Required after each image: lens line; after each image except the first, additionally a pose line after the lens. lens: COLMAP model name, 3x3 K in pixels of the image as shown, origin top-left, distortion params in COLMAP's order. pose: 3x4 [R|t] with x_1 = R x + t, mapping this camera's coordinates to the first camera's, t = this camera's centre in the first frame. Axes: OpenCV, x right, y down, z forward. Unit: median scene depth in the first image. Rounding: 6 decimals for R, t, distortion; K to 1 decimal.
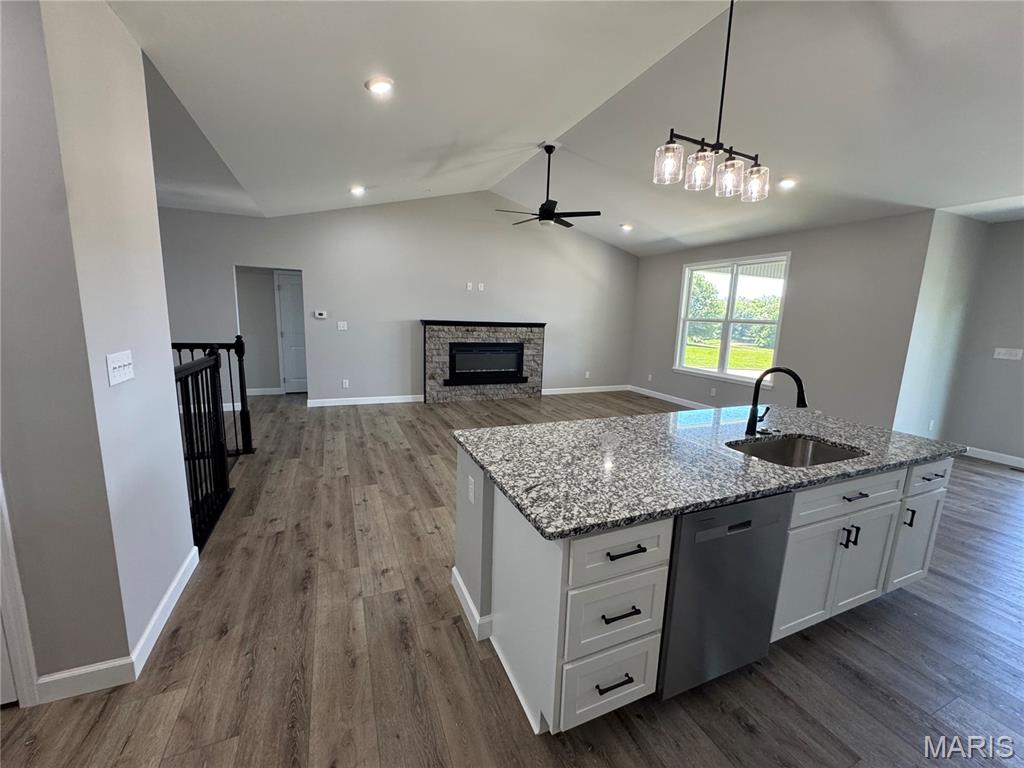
lens RADIAL K [[410.8, 0, 512.0], [0, 410.8, 384.0], [0, 0, 1]] dist [-0.000713, -0.000063]
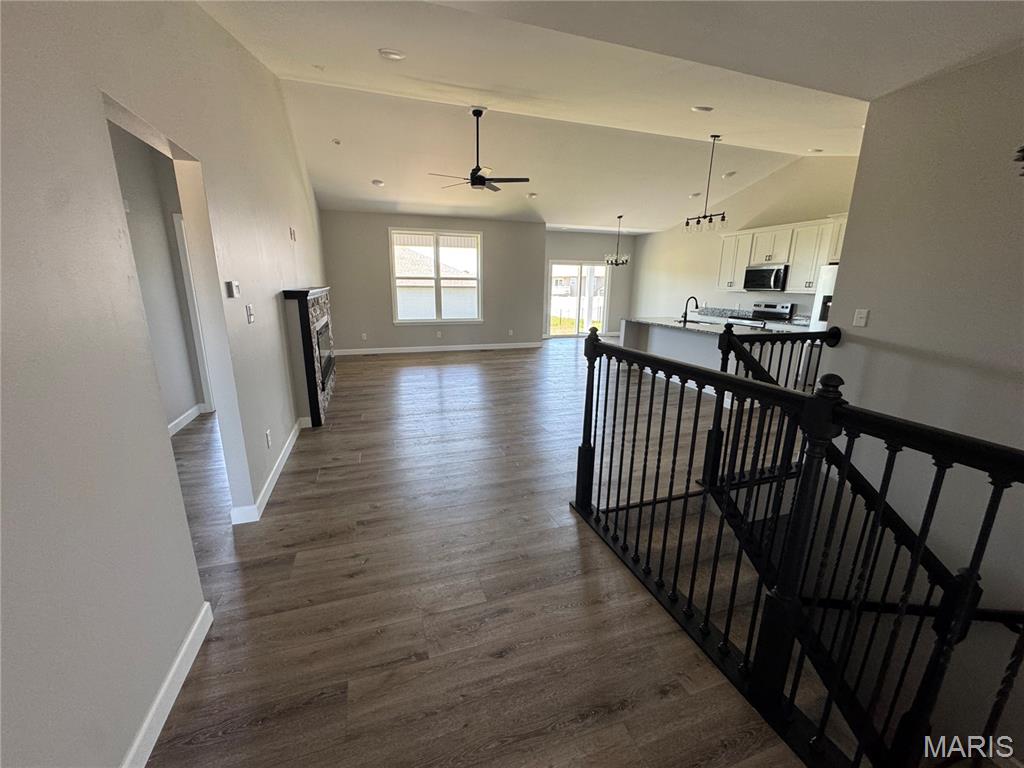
lens RADIAL K [[410.8, 0, 512.0], [0, 410.8, 384.0], [0, 0, 1]] dist [-0.000713, -0.000063]
pose [[0.091322, -0.272730, 0.957747, -2.797763], [0.160104, 0.953275, 0.256191, -0.459769], [-0.982867, 0.129943, 0.130720, 2.235561]]
